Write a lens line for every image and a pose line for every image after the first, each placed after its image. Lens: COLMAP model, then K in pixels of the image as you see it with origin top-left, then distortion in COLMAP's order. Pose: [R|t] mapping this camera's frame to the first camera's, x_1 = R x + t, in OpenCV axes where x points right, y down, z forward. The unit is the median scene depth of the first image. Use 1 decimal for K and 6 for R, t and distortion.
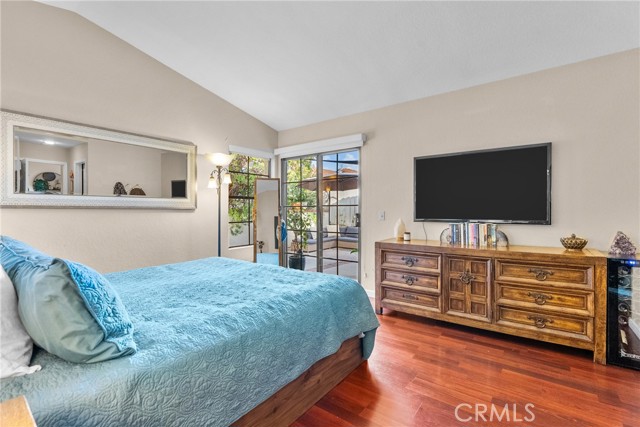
lens RADIAL K [[295.0, 0, 320.0], [0, 295.0, 213.5], [0, 0, 1]] dist [-0.002086, -0.000079]
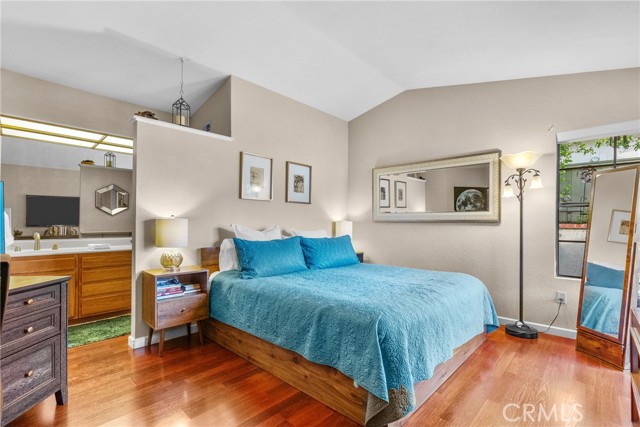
lens RADIAL K [[295.1, 0, 323.9], [0, 295.1, 217.3], [0, 0, 1]] dist [-0.003800, 0.000210]
pose [[-0.108904, -0.017966, -0.993890, 0.532443], [-0.012936, 0.999778, -0.016655, -0.006664], [0.993968, 0.011043, -0.109112, 0.571150]]
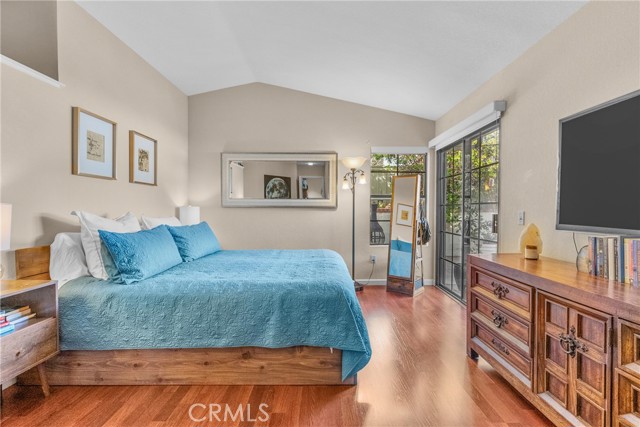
lens RADIAL K [[291.7, 0, 318.4], [0, 291.7, 208.0], [0, 0, 1]] dist [0.000579, 0.000780]
pose [[0.597063, 0.002667, -0.802190, 0.471568], [-0.011044, 0.999927, -0.004895, -0.006664], [0.802118, 0.011782, 0.597049, 0.251214]]
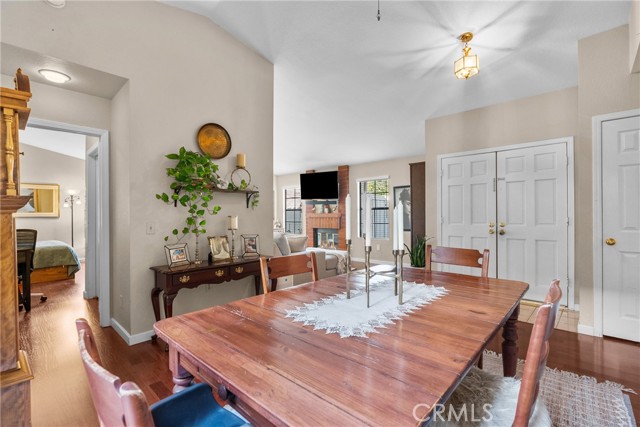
lens RADIAL K [[290.8, 0, 324.5], [0, 290.8, 211.6], [0, 0, 1]] dist [-0.002817, 0.000440]
pose [[0.995717, -0.007563, -0.092147, 1.555635], [0.006385, 0.999894, -0.013065, -0.016466], [0.092236, 0.012421, 0.995660, -0.790198]]
